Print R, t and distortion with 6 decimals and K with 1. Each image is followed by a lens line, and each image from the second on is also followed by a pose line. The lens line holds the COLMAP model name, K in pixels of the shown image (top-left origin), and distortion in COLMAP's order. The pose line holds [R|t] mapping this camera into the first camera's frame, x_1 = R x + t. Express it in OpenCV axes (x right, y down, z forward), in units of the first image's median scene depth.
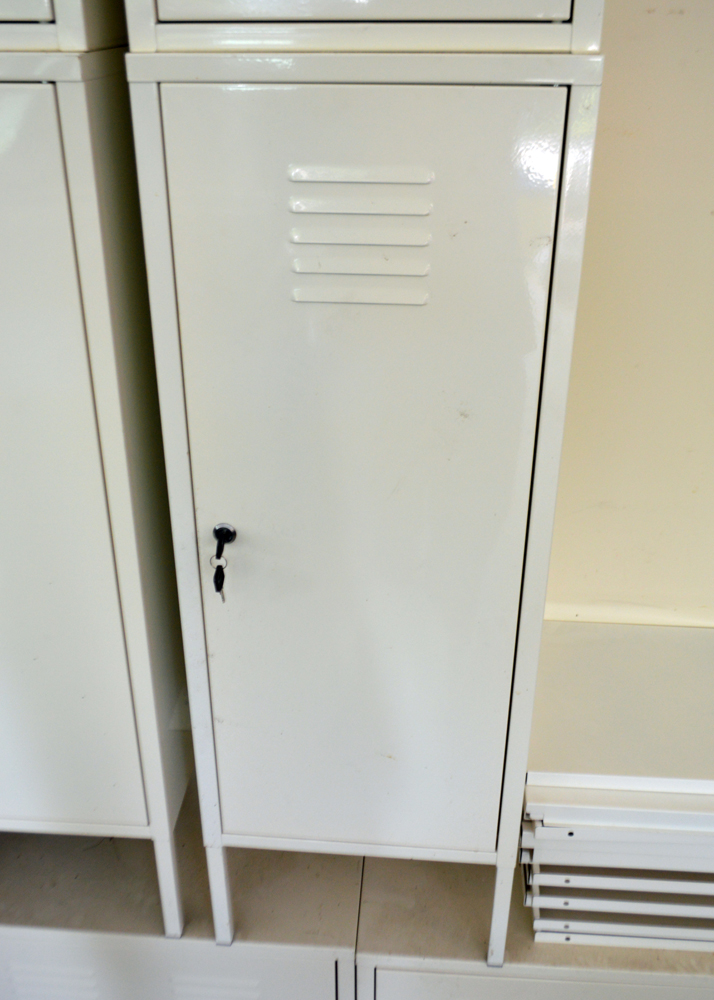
lens RADIAL K [[983.8, 0, 363.8], [0, 983.8, 499.0], [0, 0, 1]] dist [-0.024263, 0.000000]
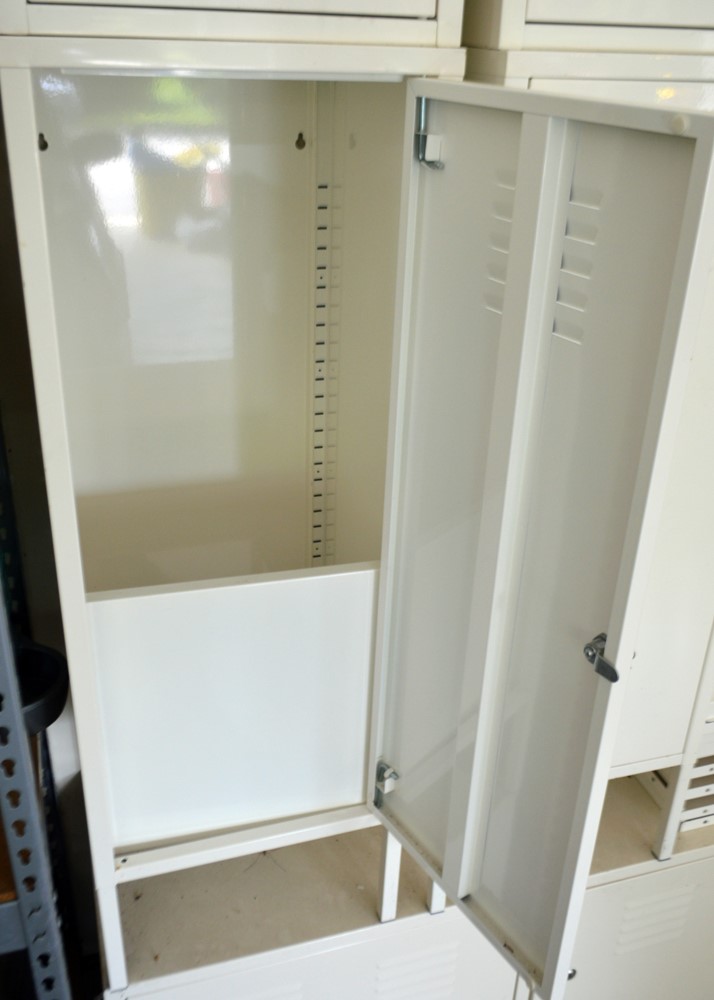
lens RADIAL K [[983.8, 0, 380.1], [0, 983.8, 467.2], [0, 0, 1]] dist [-0.024263, 0.000000]
pose [[0.928280, -0.131390, 0.347898, -0.655875], [0.137712, 0.990450, 0.006612, -0.027953], [-0.345444, 0.041772, 0.937509, 0.057510]]
